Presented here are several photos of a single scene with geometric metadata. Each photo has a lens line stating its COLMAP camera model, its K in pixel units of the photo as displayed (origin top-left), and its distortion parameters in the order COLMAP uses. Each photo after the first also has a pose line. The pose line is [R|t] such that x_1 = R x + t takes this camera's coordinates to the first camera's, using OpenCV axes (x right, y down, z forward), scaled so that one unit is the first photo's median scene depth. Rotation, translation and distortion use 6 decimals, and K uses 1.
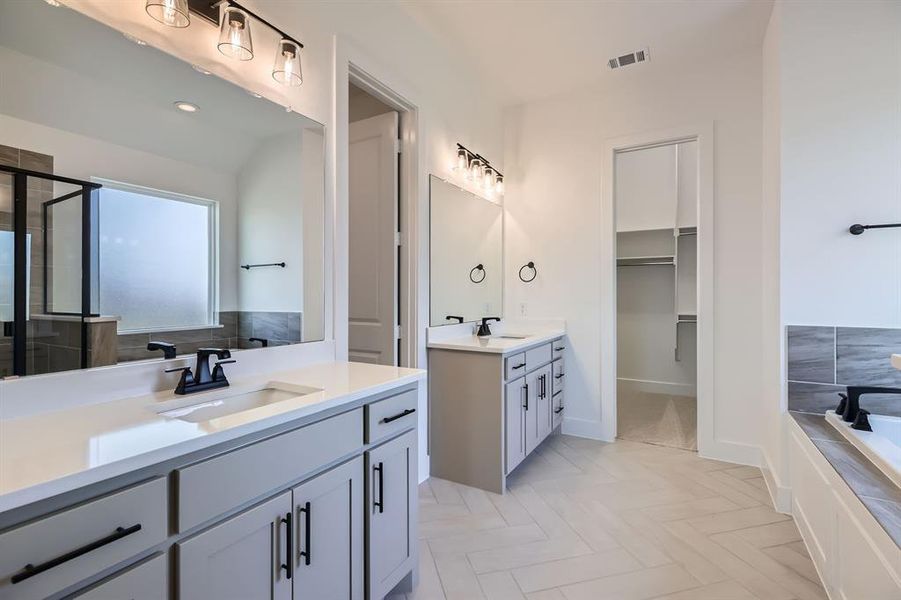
lens RADIAL K [[411.0, 0, 450.0], [0, 411.0, 293.7], [0, 0, 1]] dist [-0.000567, 0.001431]
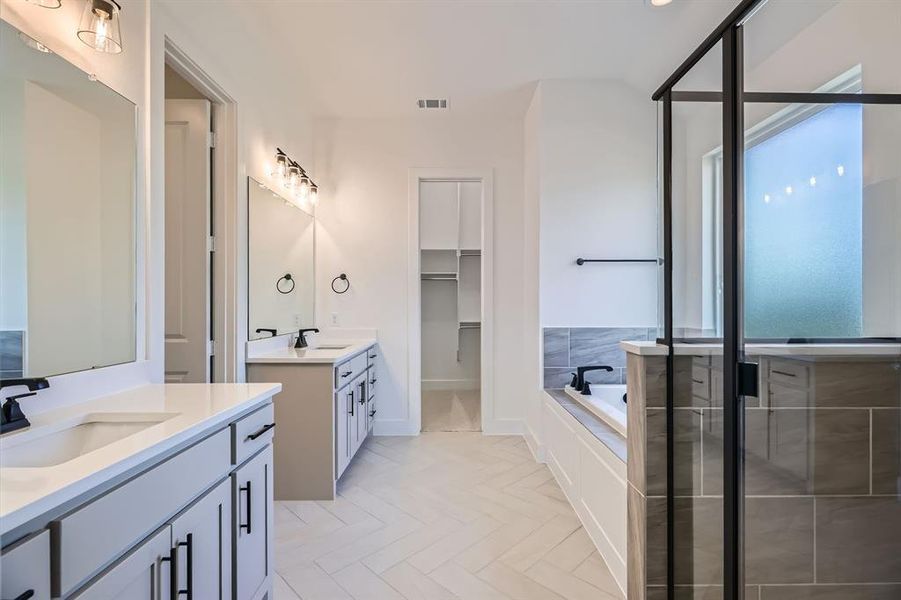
lens RADIAL K [[411.0, 0, 454.8], [0, 411.0, 304.7], [0, 0, 1]] dist [-0.000567, 0.001431]
pose [[0.860464, -0.000764, 0.509511, -0.125457], [-0.000074, 0.999999, 0.001625, -0.002633], [-0.509512, -0.001436, 0.860463, -0.038574]]
